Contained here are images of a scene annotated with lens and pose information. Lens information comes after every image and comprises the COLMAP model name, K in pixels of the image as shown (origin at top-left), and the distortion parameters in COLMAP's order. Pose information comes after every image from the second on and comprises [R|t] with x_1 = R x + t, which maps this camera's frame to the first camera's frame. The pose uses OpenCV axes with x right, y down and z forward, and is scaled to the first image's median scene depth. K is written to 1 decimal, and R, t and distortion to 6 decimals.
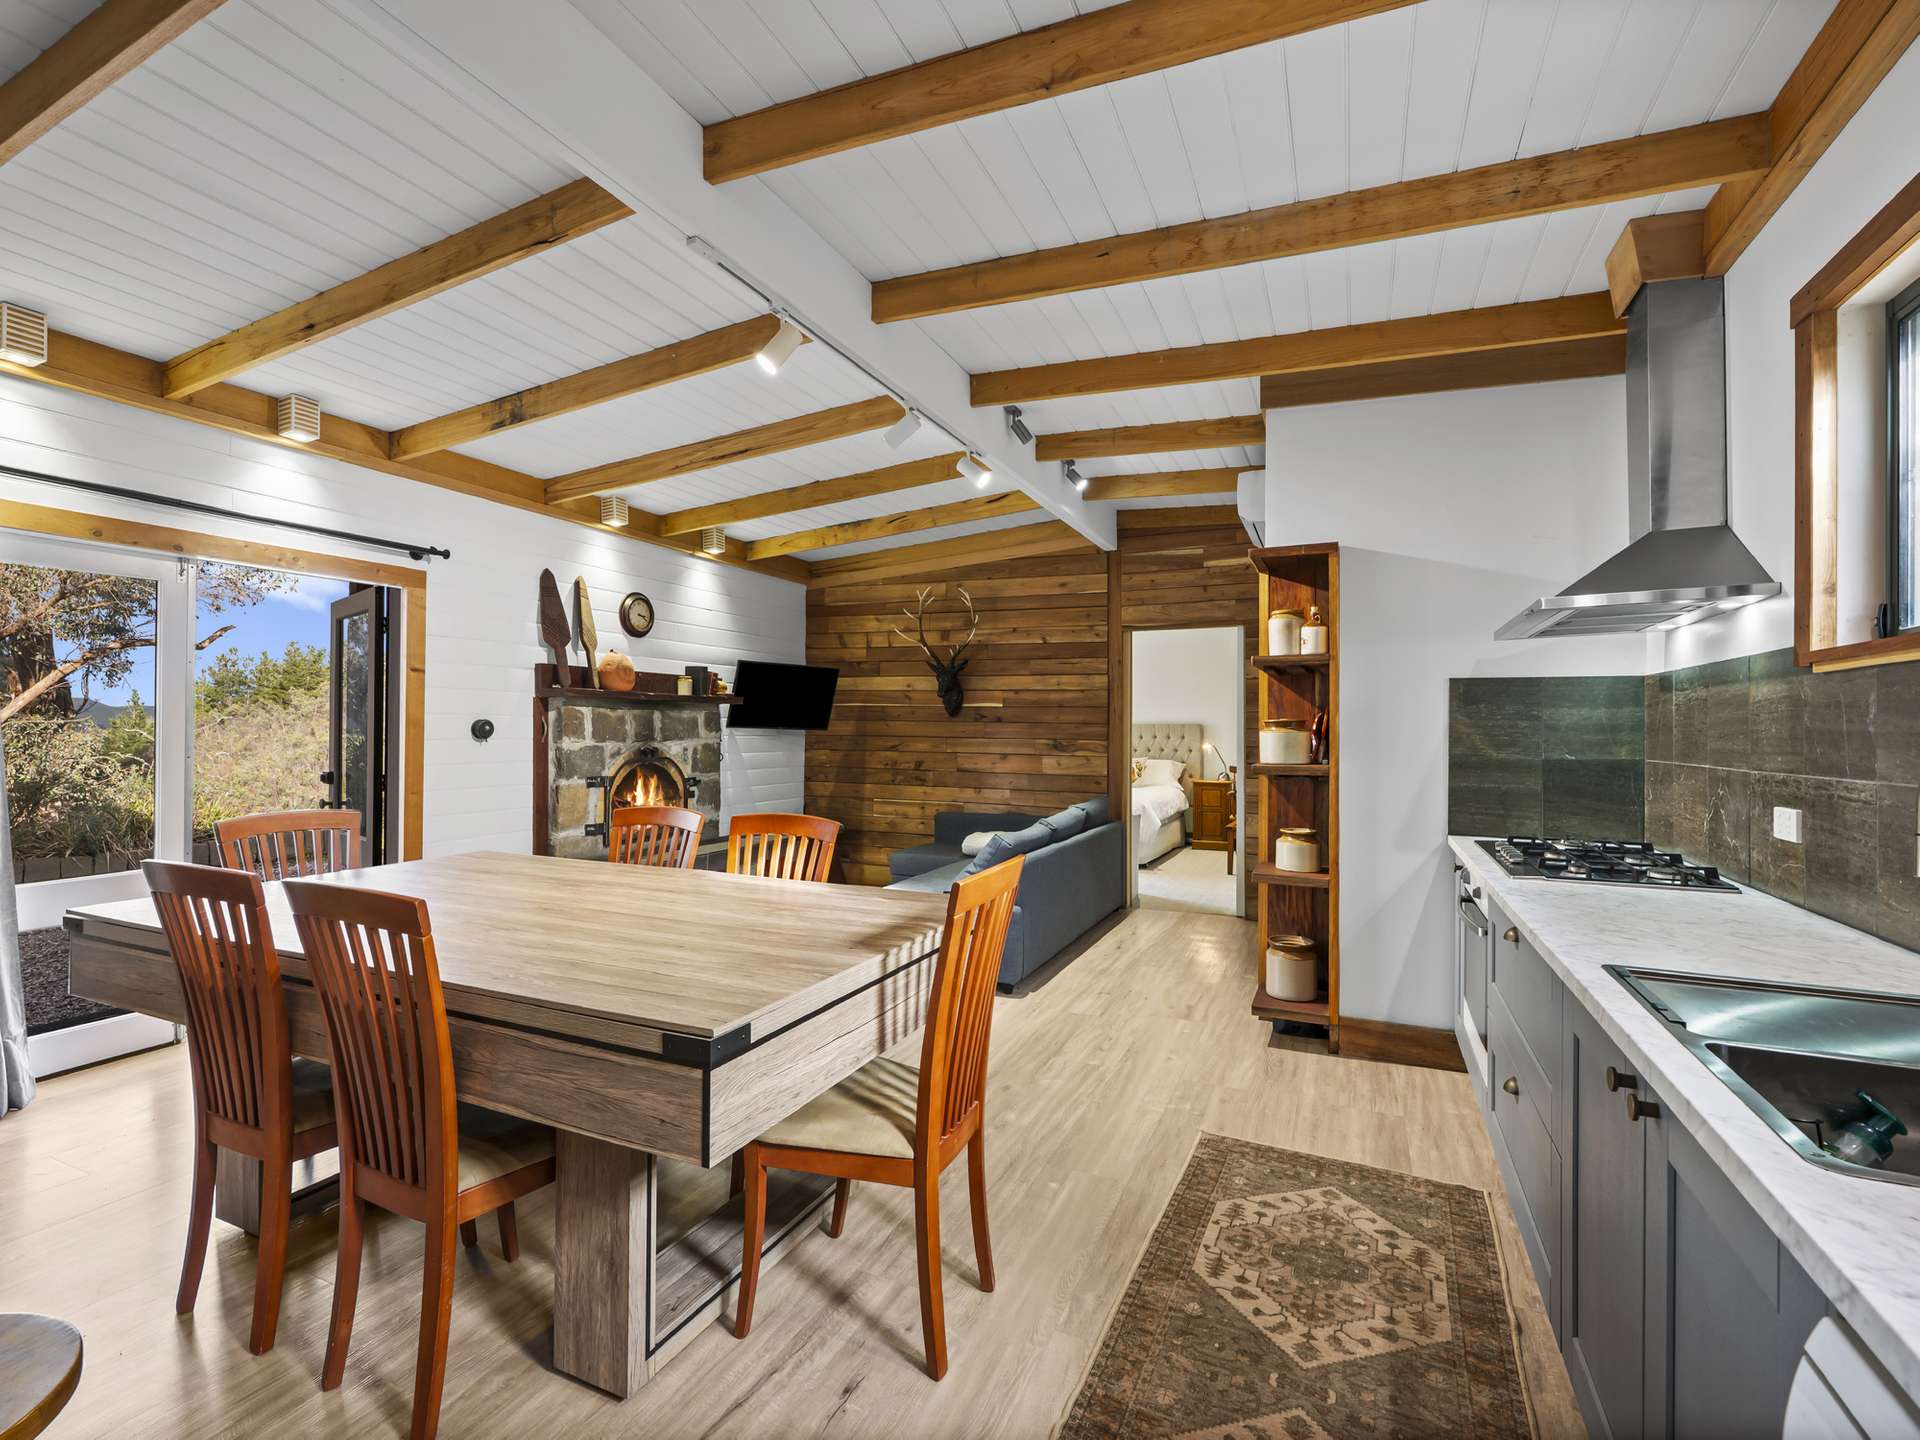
lens RADIAL K [[856.2, 0, 960.3], [0, 856.2, 724.6], [0, 0, 1]] dist [-0.006319, -0.000385]
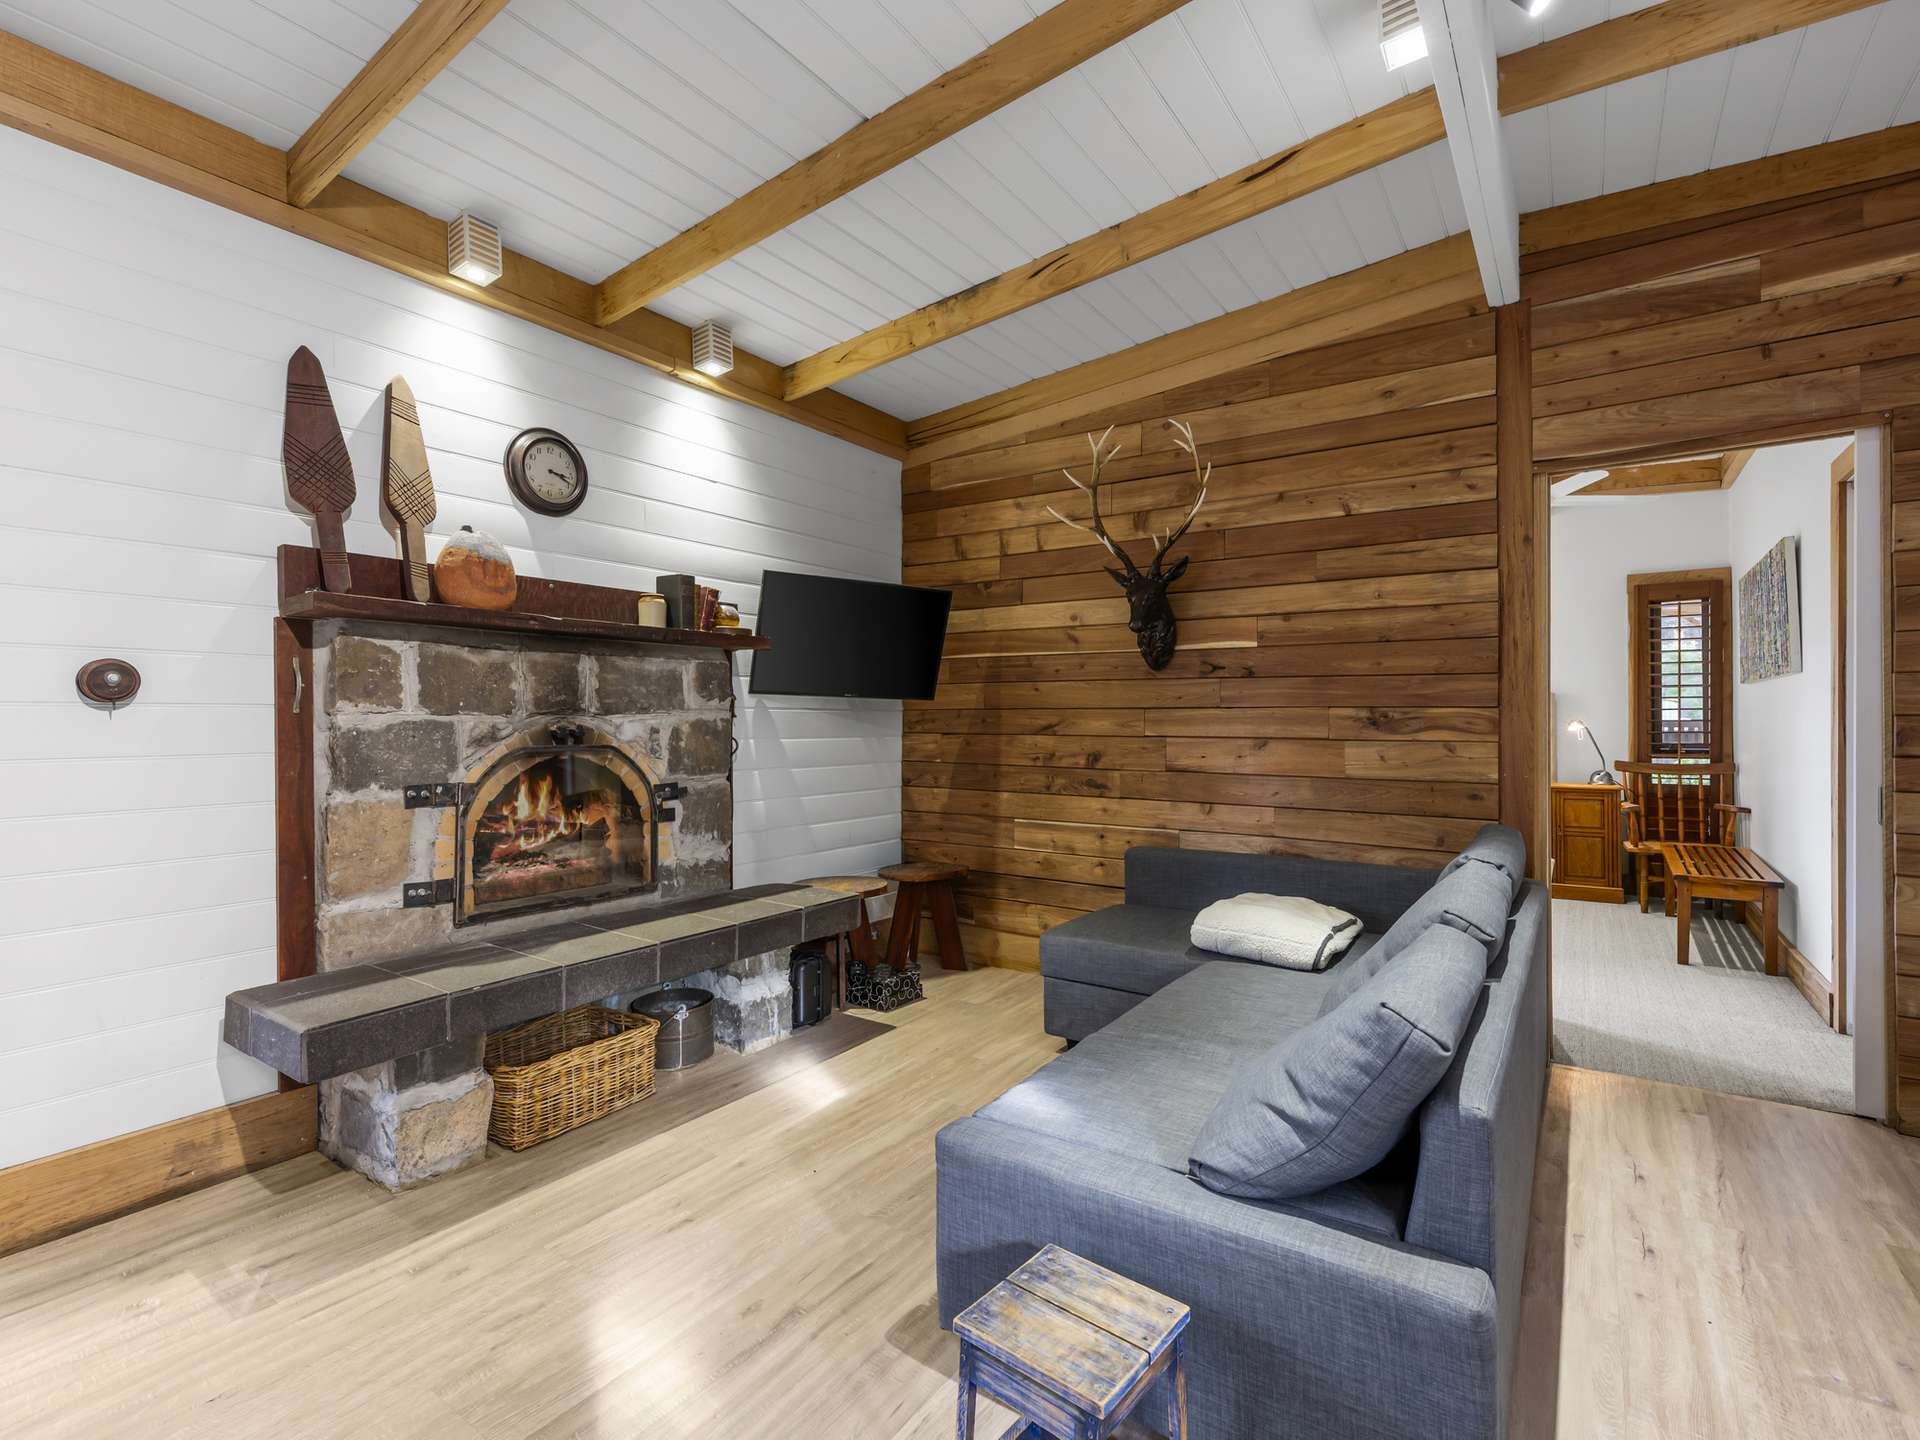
lens RADIAL K [[862.4, 0, 954.5], [0, 862.4, 724.8], [0, 0, 1]] dist [-0.001596, -0.000132]
pose [[0.980190, -0.008218, -0.197888, -0.029012], [0.009946, 0.999921, 0.007741, 0.021433], [0.197809, -0.009556, 0.980194, 0.480483]]
